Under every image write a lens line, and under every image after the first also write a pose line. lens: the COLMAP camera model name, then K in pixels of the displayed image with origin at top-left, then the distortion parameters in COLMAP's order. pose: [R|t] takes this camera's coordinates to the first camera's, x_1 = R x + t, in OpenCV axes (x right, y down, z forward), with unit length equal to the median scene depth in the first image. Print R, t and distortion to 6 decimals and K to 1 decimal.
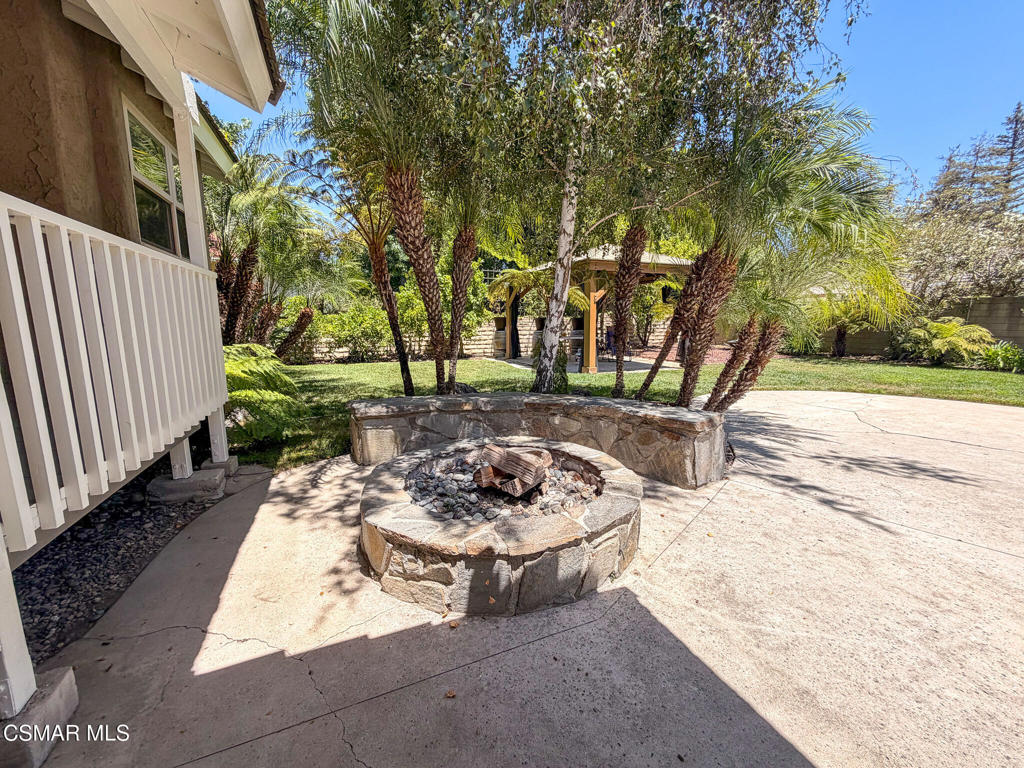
lens RADIAL K [[409.5, 0, 508.1], [0, 409.5, 384.3], [0, 0, 1]] dist [0.001485, 0.000088]
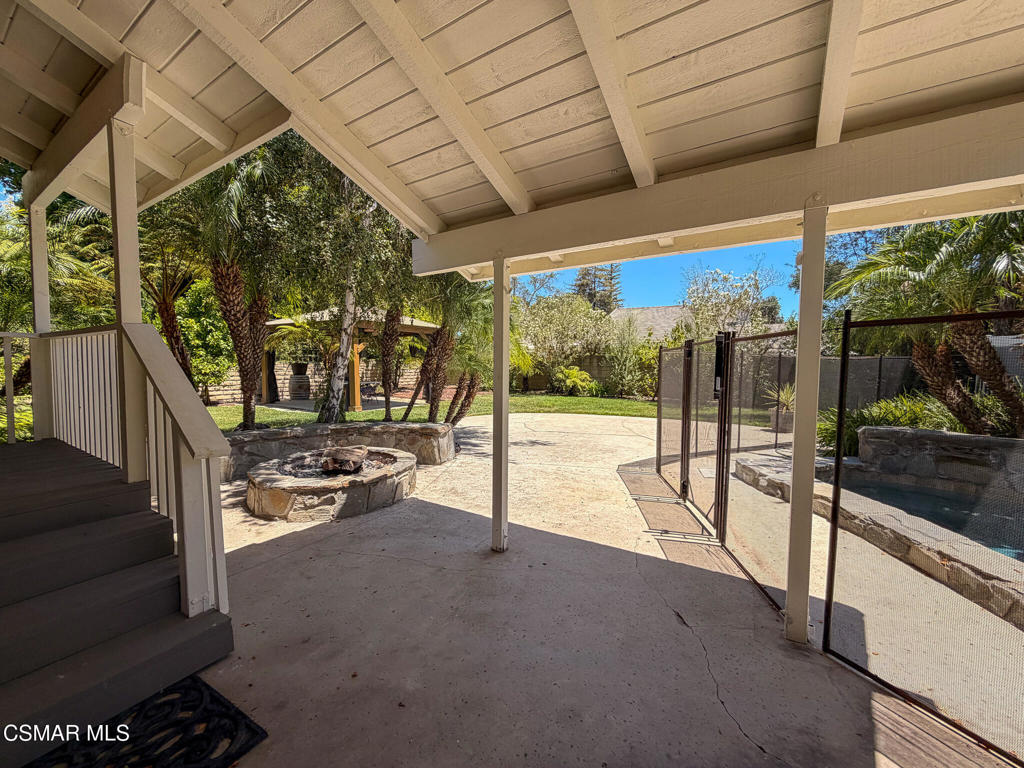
lens RADIAL K [[409.5, 0, 508.1], [0, 409.5, 384.3], [0, 0, 1]] dist [0.001485, 0.000088]
pose [[0.825074, -0.019942, 0.564673, -0.214710], [0.077136, 0.993996, -0.077603, 0.041972], [-0.559735, 0.107585, 0.821658, -0.476518]]
